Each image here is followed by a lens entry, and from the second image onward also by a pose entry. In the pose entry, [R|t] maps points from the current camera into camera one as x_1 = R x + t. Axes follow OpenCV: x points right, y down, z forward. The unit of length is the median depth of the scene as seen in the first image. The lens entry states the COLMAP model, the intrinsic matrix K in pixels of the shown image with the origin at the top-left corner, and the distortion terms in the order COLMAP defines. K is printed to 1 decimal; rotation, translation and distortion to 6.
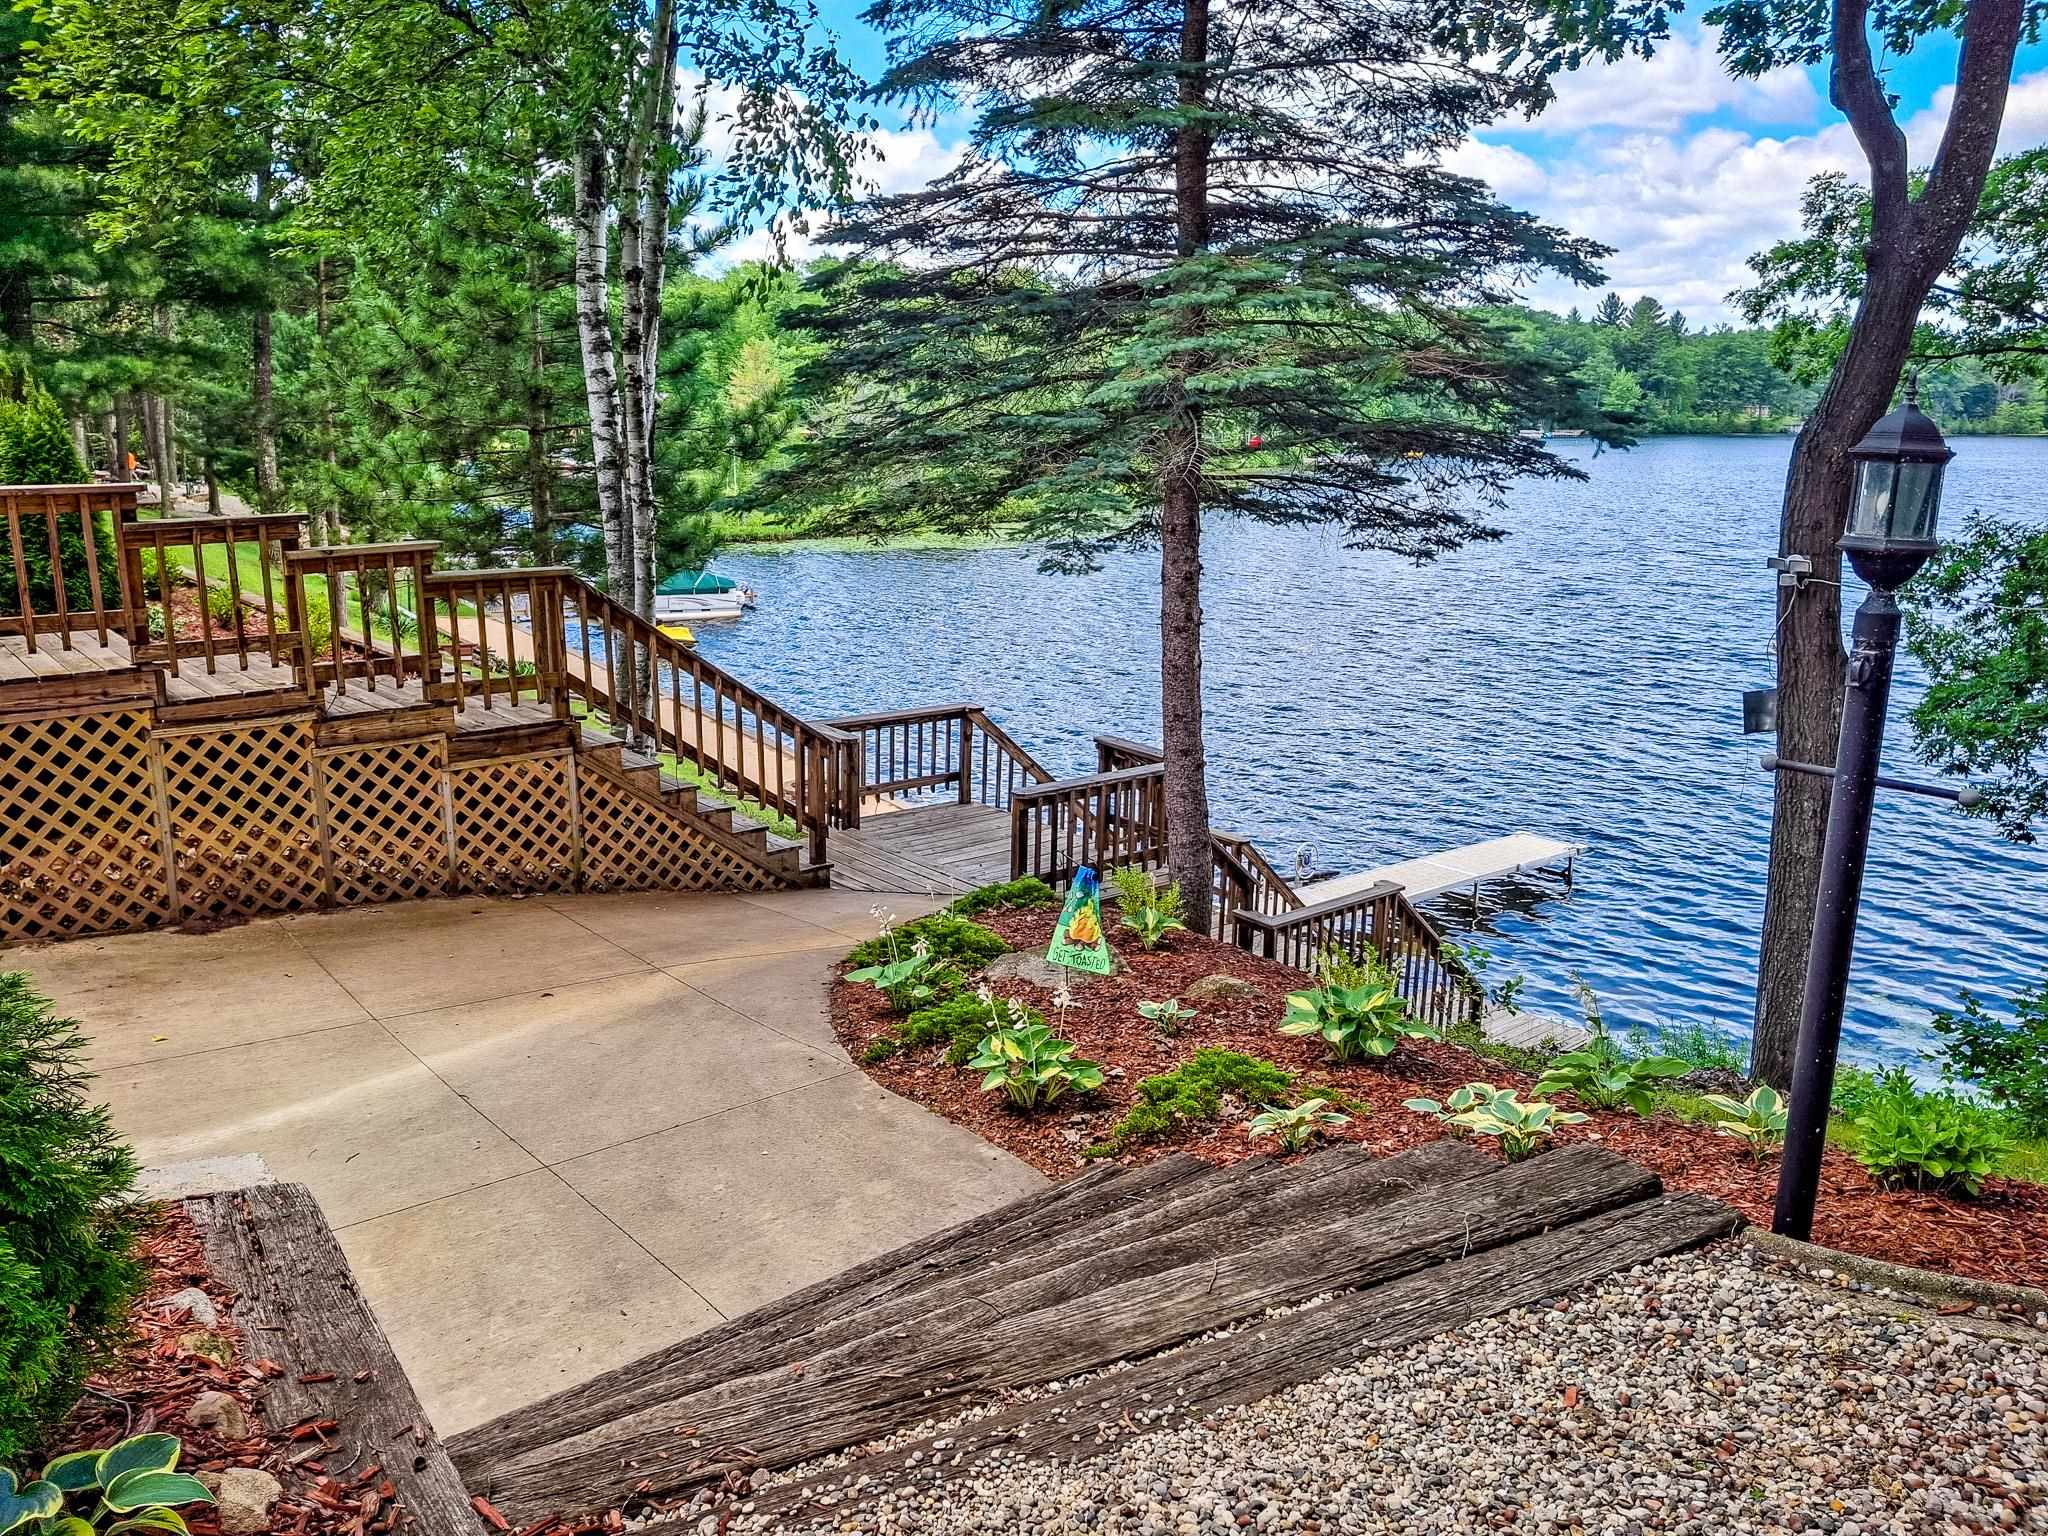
lens RADIAL K [[1530.6, 0, 1000.5], [0, 1530.6, 783.1], [0, 0, 1]] dist [0.062842, -0.083947]
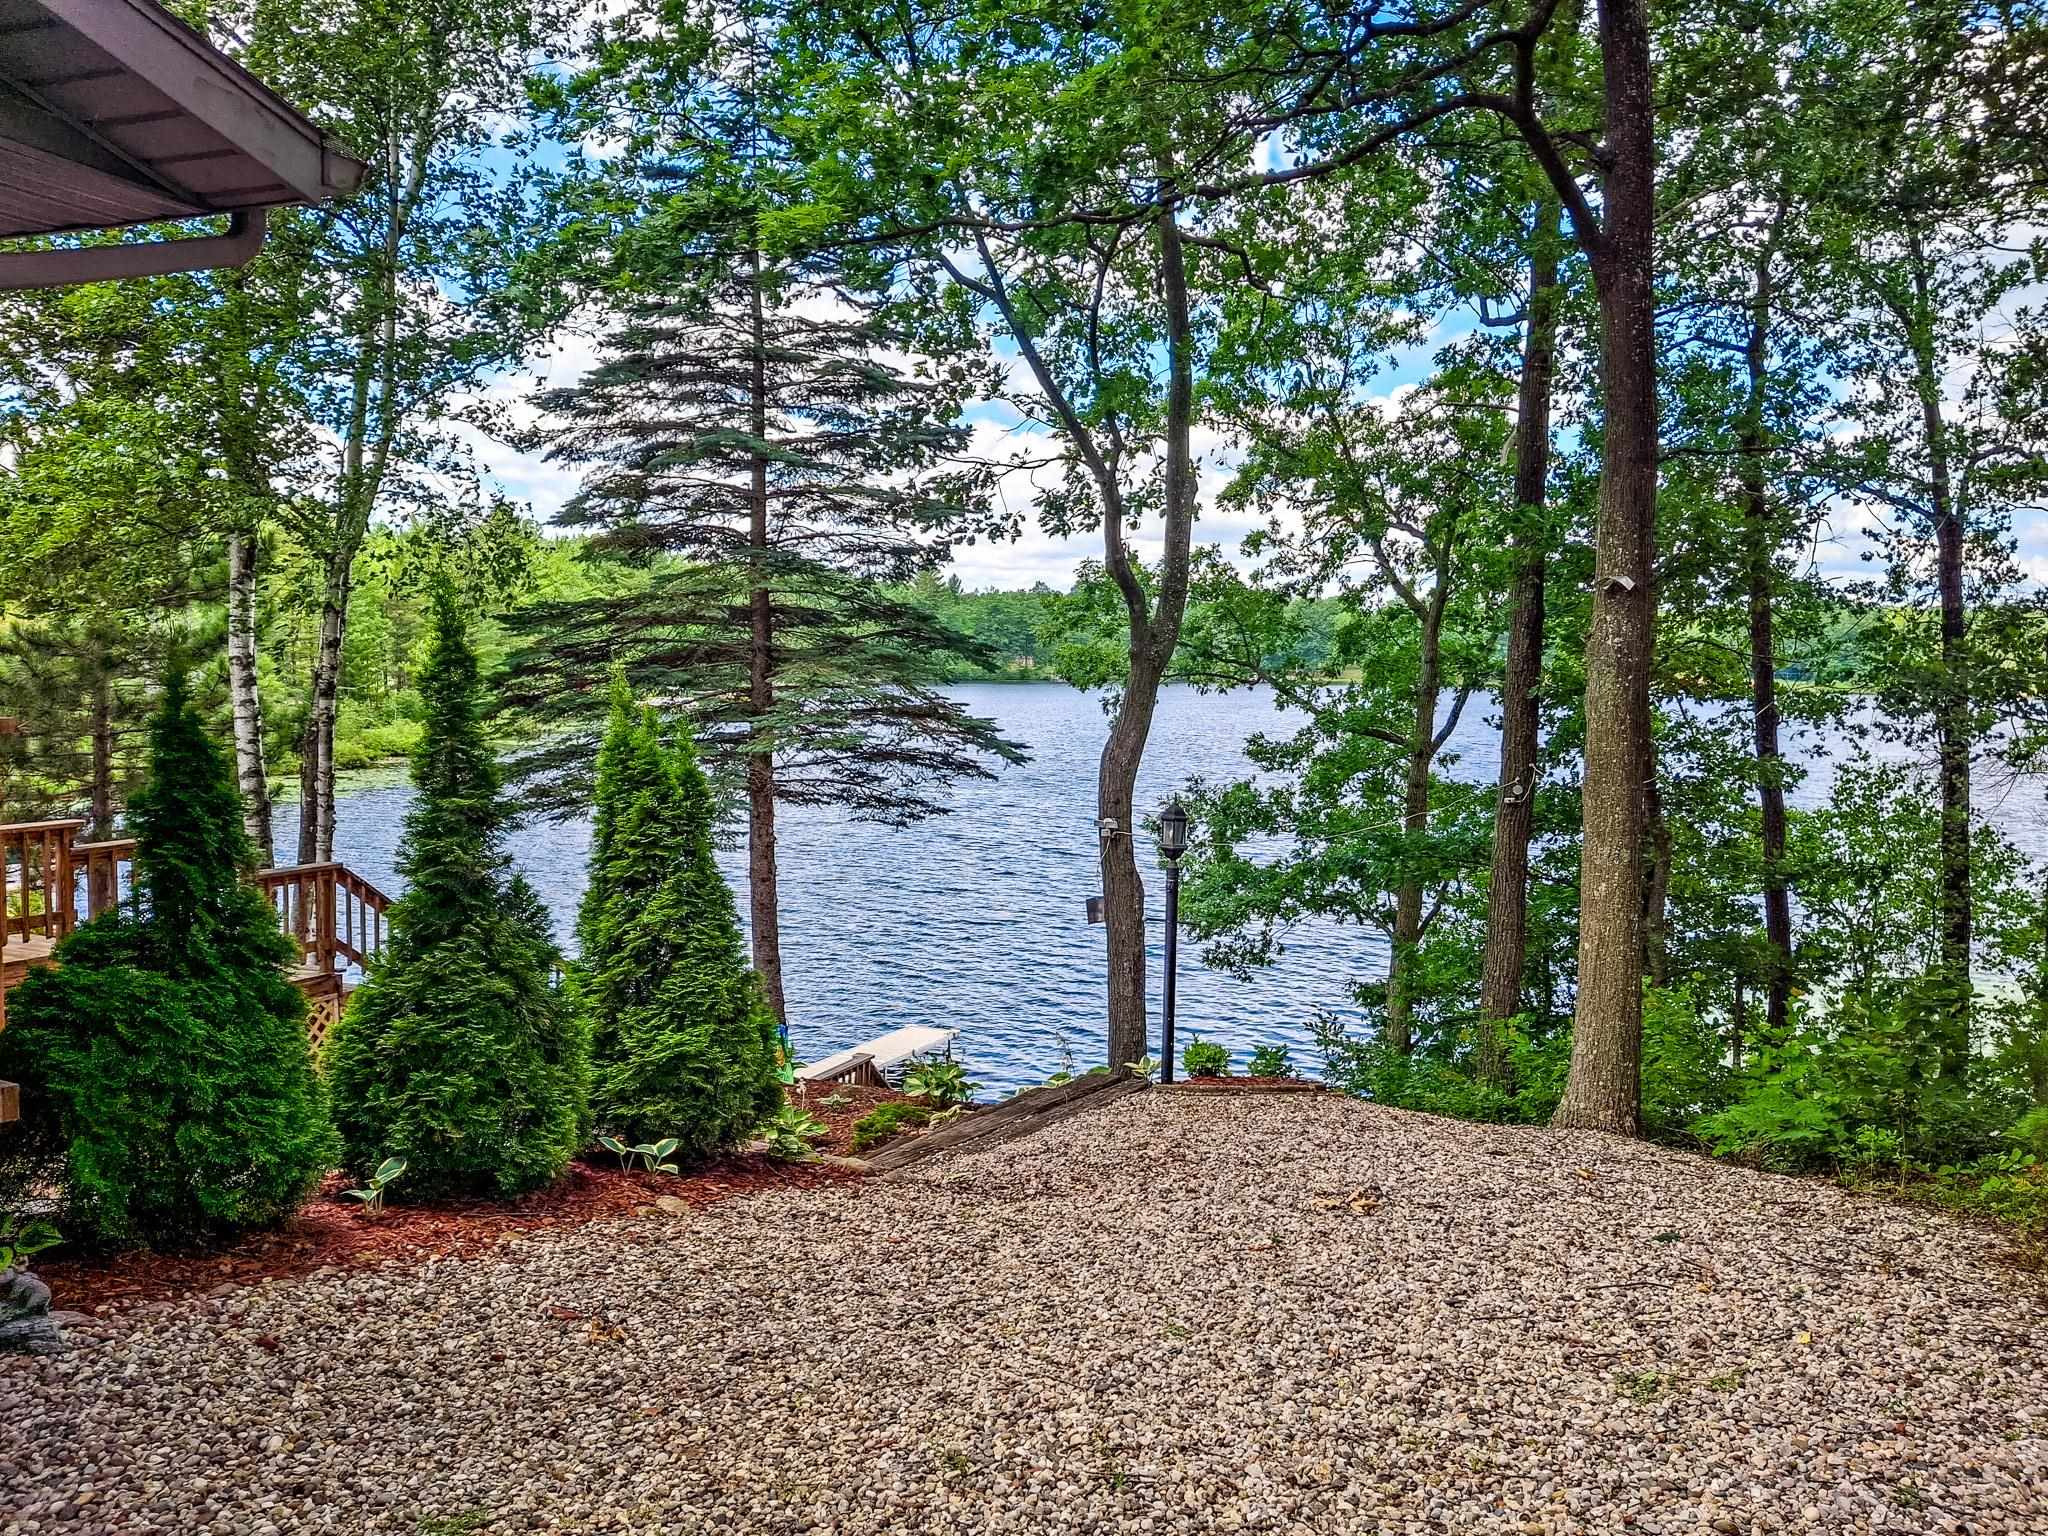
lens RADIAL K [[1530.6, 0, 1020.2], [0, 1530.6, 754.7], [0, 0, 1]] dist [0.062842, -0.083947]
pose [[0.903889, -0.021090, 0.427246, -0.282946], [0.093659, 0.984307, -0.149559, 0.027678], [-0.417387, 0.175200, 0.891680, -0.462239]]
